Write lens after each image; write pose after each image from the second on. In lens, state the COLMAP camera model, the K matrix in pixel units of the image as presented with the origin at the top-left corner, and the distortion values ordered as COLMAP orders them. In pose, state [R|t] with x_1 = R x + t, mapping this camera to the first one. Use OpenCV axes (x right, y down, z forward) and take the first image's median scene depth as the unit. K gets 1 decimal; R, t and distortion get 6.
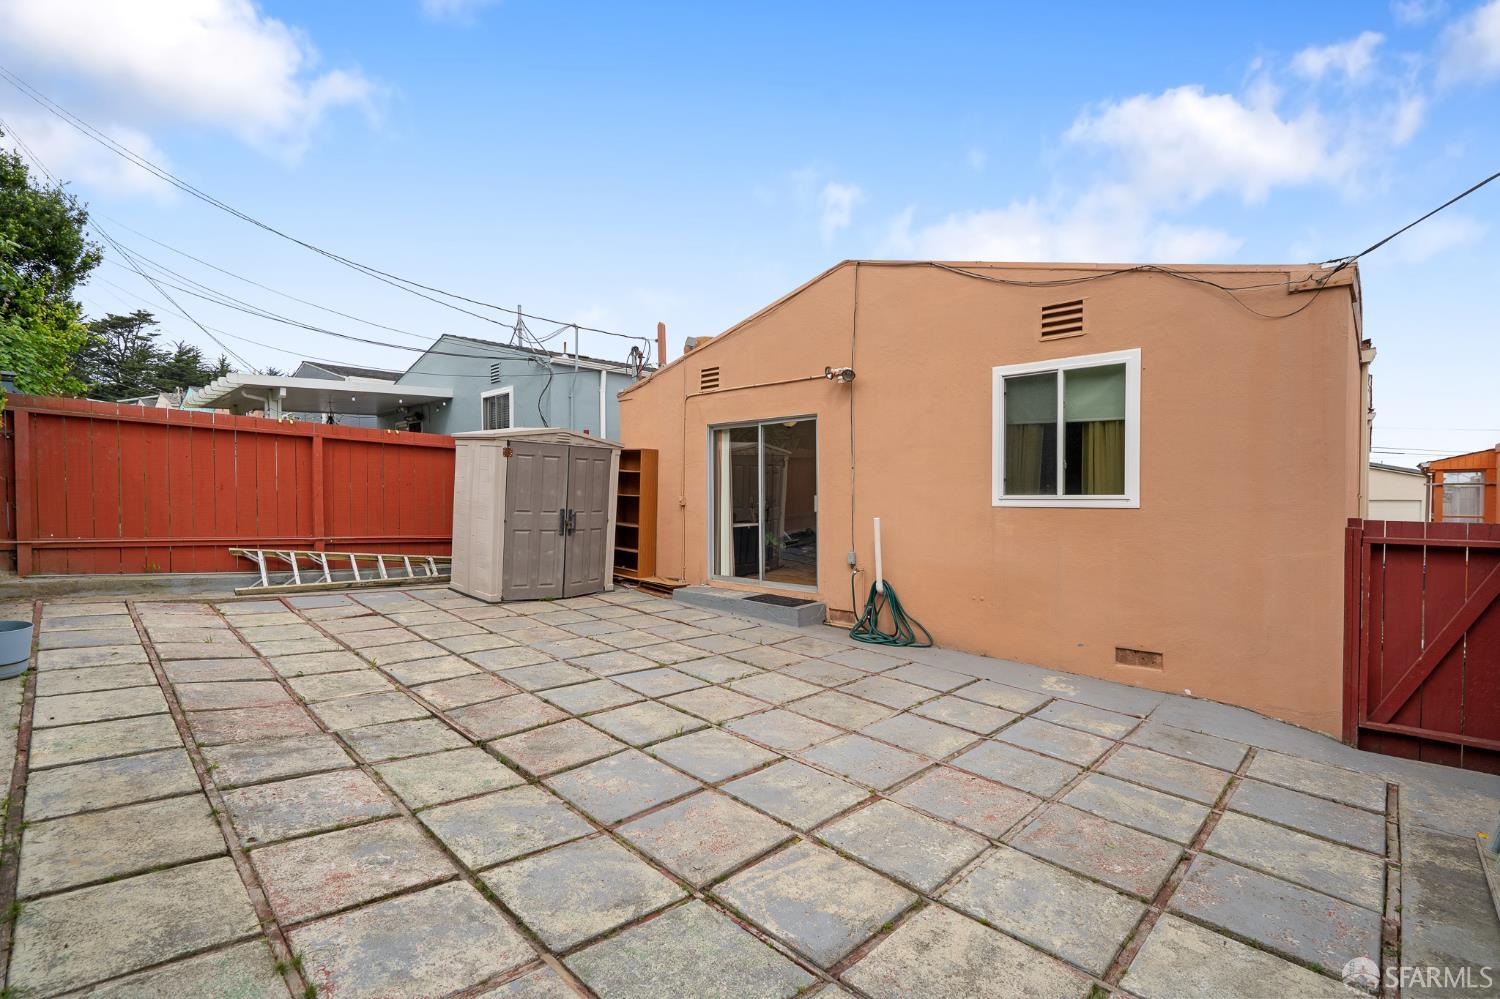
lens RADIAL K [[676.1, 0, 747.0], [0, 676.1, 506.5], [0, 0, 1]] dist [-0.002939, 0.000659]
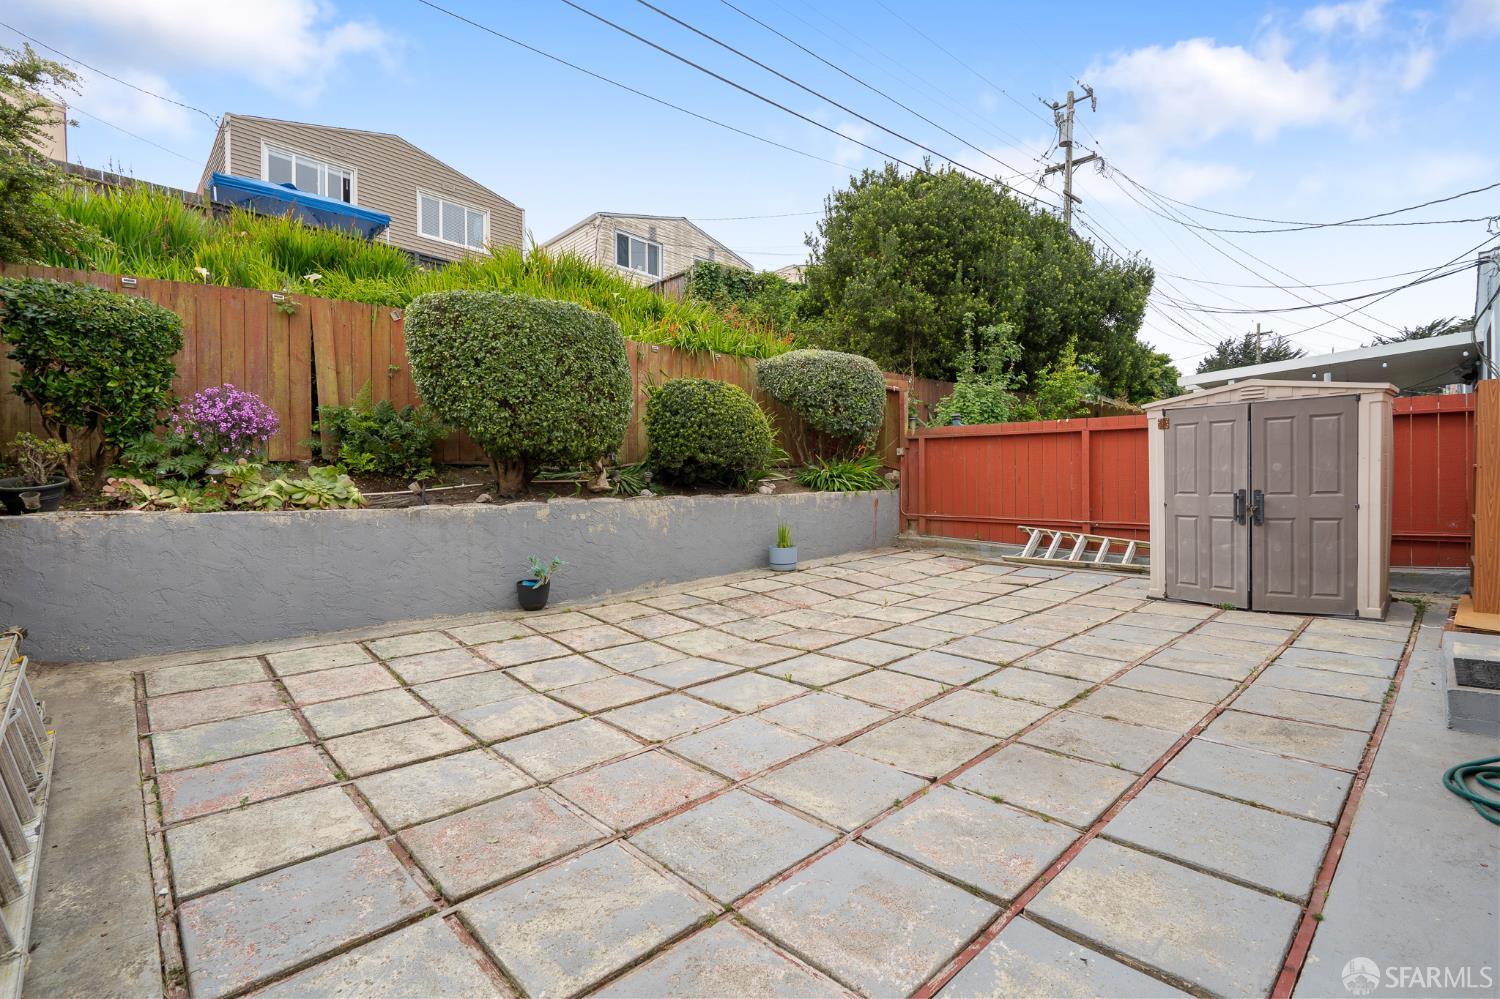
lens RADIAL K [[676.1, 0, 747.0], [0, 676.1, 506.5], [0, 0, 1]] dist [-0.002939, 0.000659]
pose [[-0.039205, -0.002790, -0.999227, 0.770499], [-0.011442, 0.999932, -0.002343, 0.048415], [0.999166, 0.011341, -0.039234, 0.759198]]
